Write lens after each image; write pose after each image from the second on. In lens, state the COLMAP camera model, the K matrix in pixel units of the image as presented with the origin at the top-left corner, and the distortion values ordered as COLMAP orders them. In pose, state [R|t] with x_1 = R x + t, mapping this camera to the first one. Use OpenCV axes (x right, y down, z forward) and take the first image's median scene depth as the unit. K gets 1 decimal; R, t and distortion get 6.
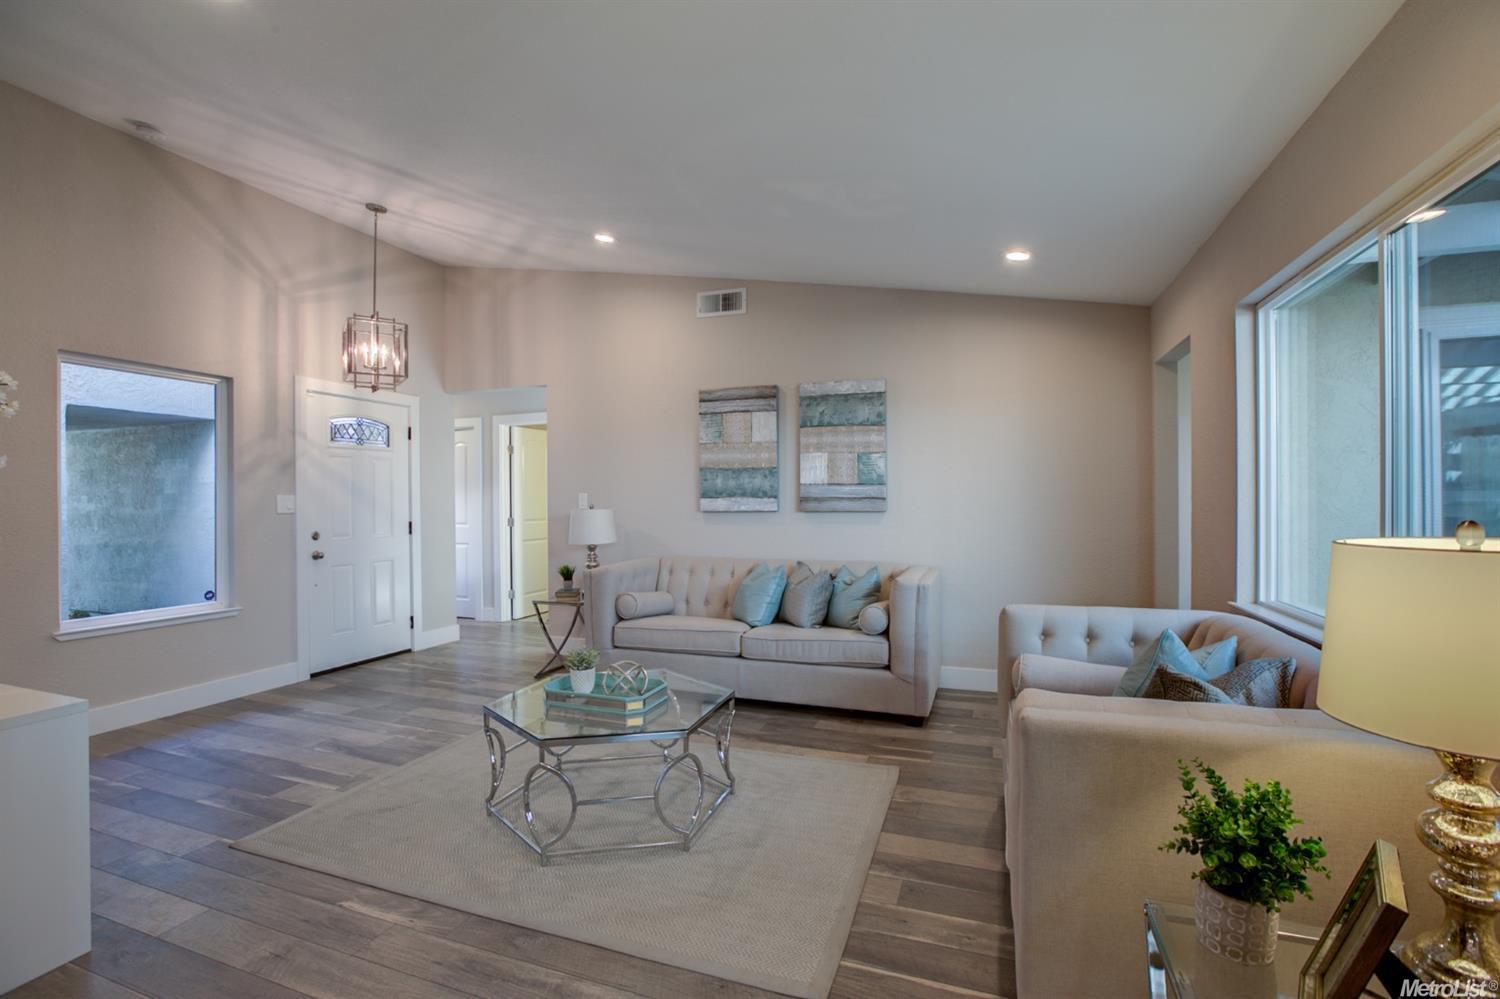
lens RADIAL K [[682.6, 0, 750.0], [0, 682.6, 499.5], [0, 0, 1]] dist [-0.023643, 0.000440]
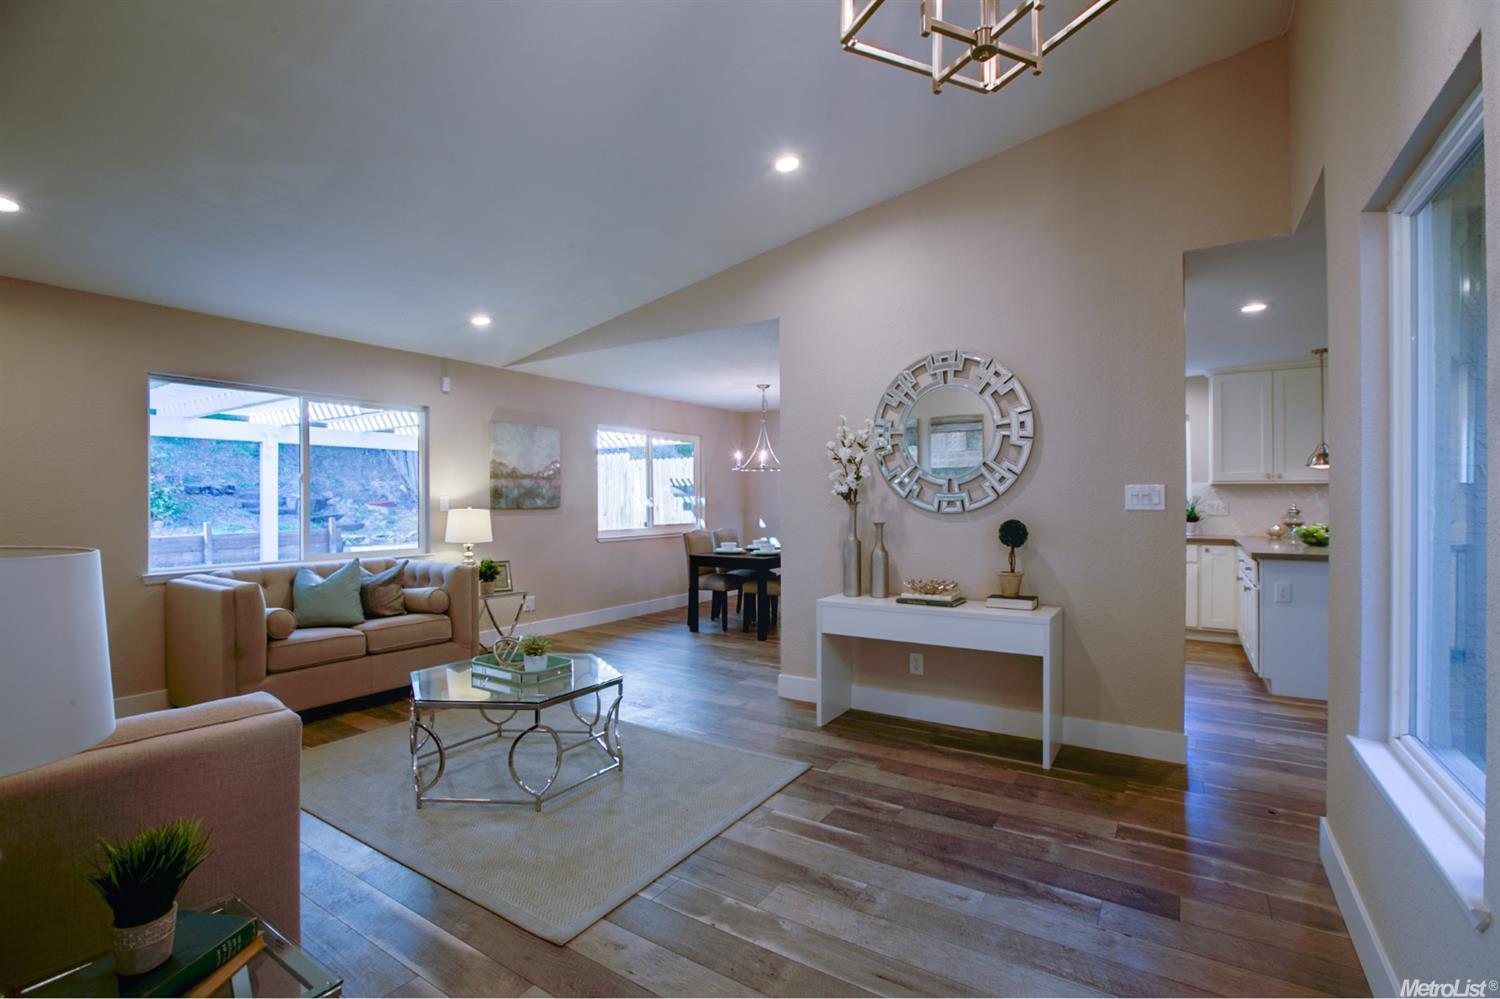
lens RADIAL K [[675.0, 0, 736.9], [0, 675.0, 502.8], [0, 0, 1]] dist [-0.043223, 0.000285]
pose [[-0.969973, 0.003879, 0.243182, -0.697770], [0.005453, 0.999968, 0.005798, 0.001174], [-0.243151, 0.006950, -0.969963, 1.679523]]
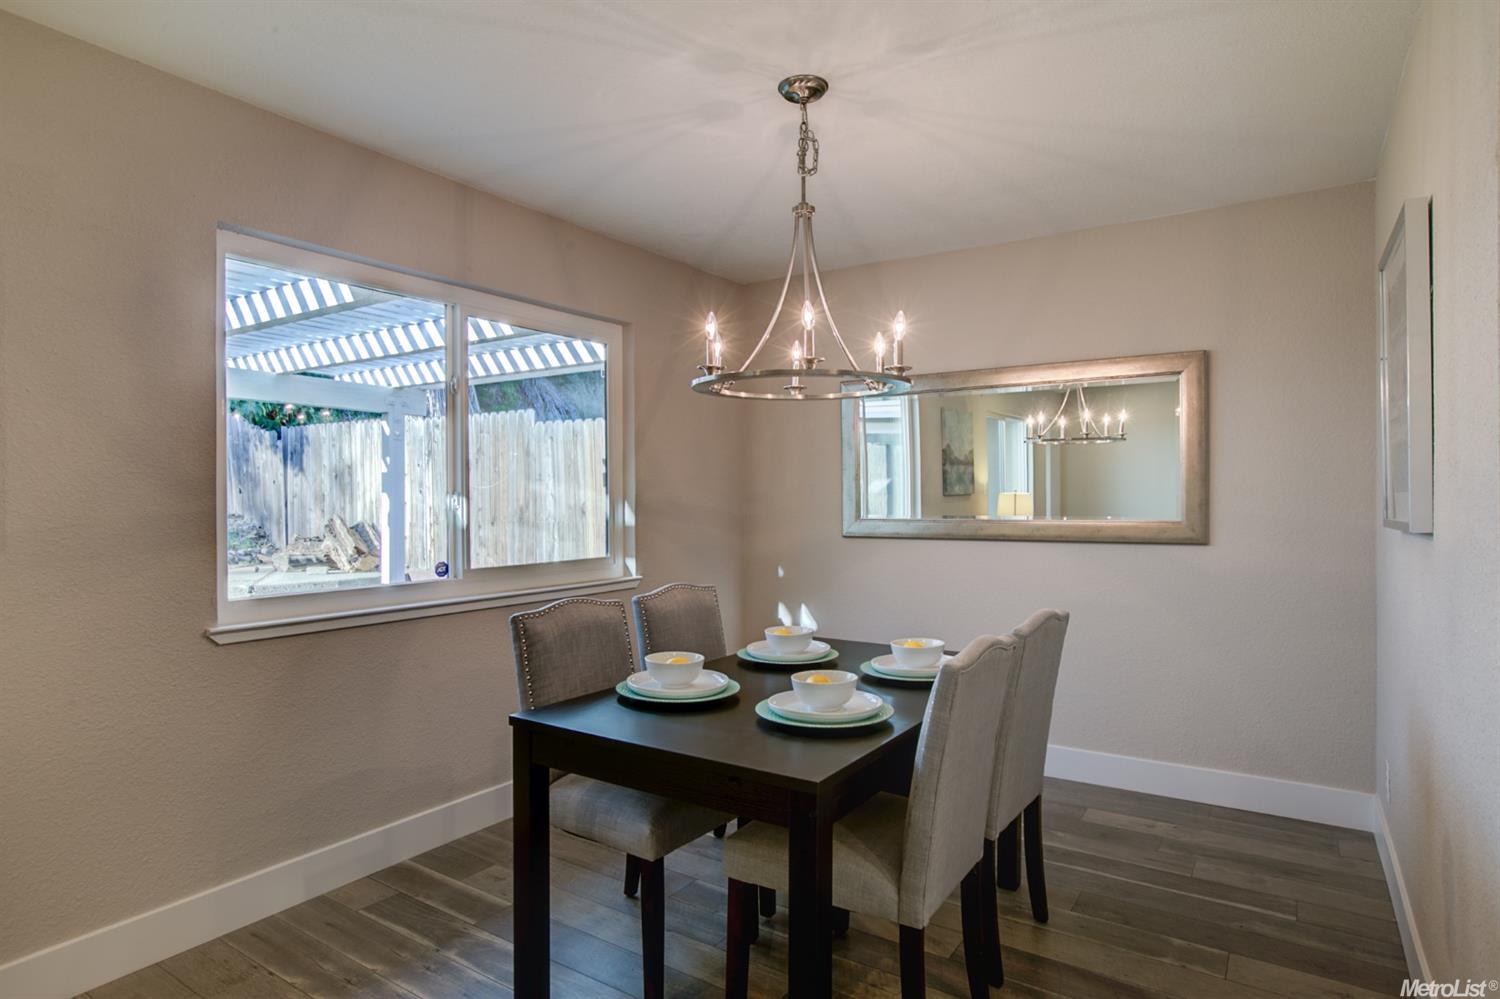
lens RADIAL K [[831.6, 0, 750.0], [0, 831.6, 499.5], [0, 0, 1]] dist [-0.000175, -0.000009]
pose [[-0.971812, 0.002103, 0.235748, -0.408690], [0.003422, 0.999981, 0.005185, 0.003342], [-0.235732, 0.005845, -0.971801, 0.400237]]
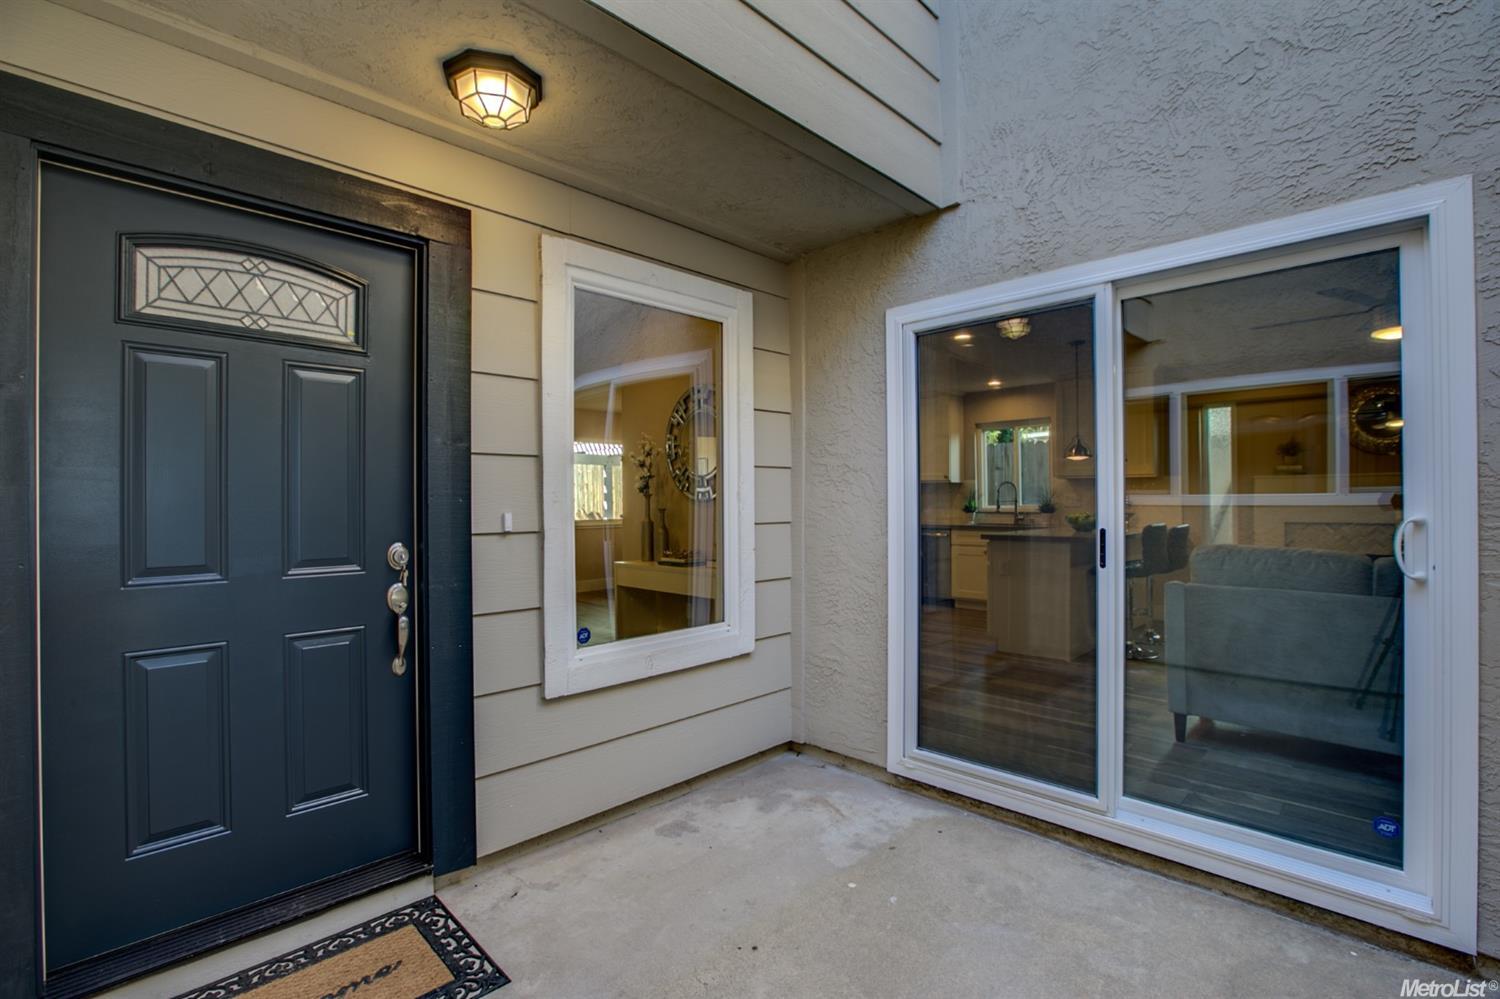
lens RADIAL K [[682.6, 0, 750.0], [0, 682.6, 499.5], [0, 0, 1]] dist [-0.023643, 0.000440]
pose [[-0.907114, 0.009026, 0.420789, -1.516376], [0.008649, 0.999959, -0.002804, 0.026861], [-0.420797, 0.001096, -0.907154, 1.889630]]
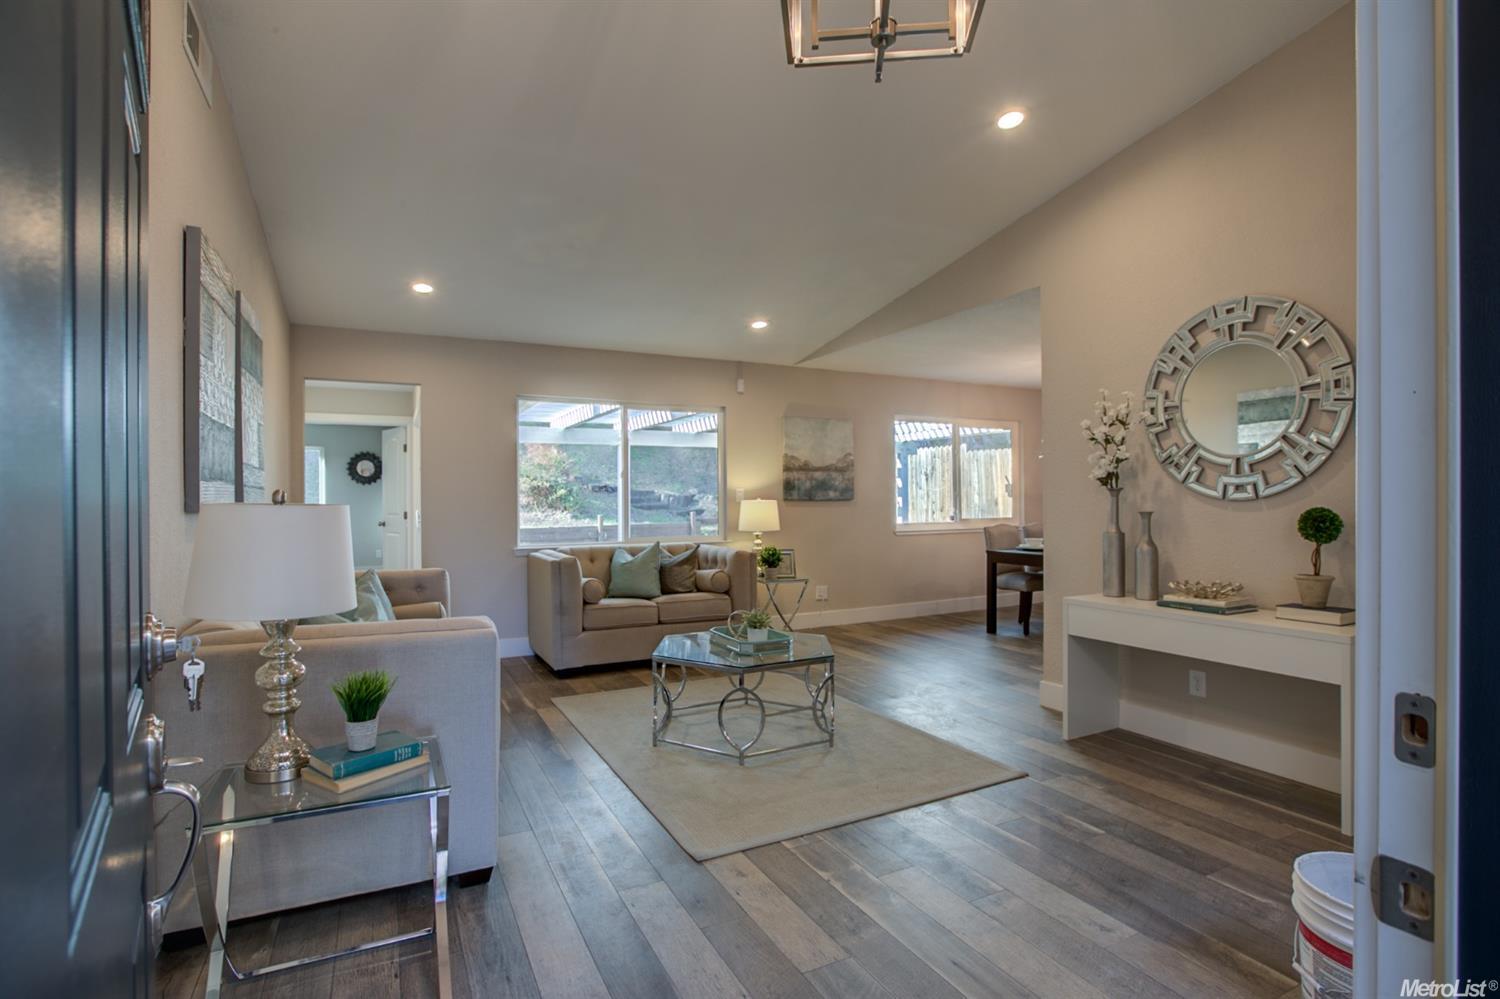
lens RADIAL K [[722.5, 0, 740.5], [0, 722.5, 502.4], [0, 0, 1]] dist [-0.087137, 0.056698]
pose [[-0.719857, 0.003326, 0.694115, -0.937365], [0.008716, 0.999953, 0.004248, 0.019461], [-0.694068, 0.009108, -0.719852, 1.650239]]
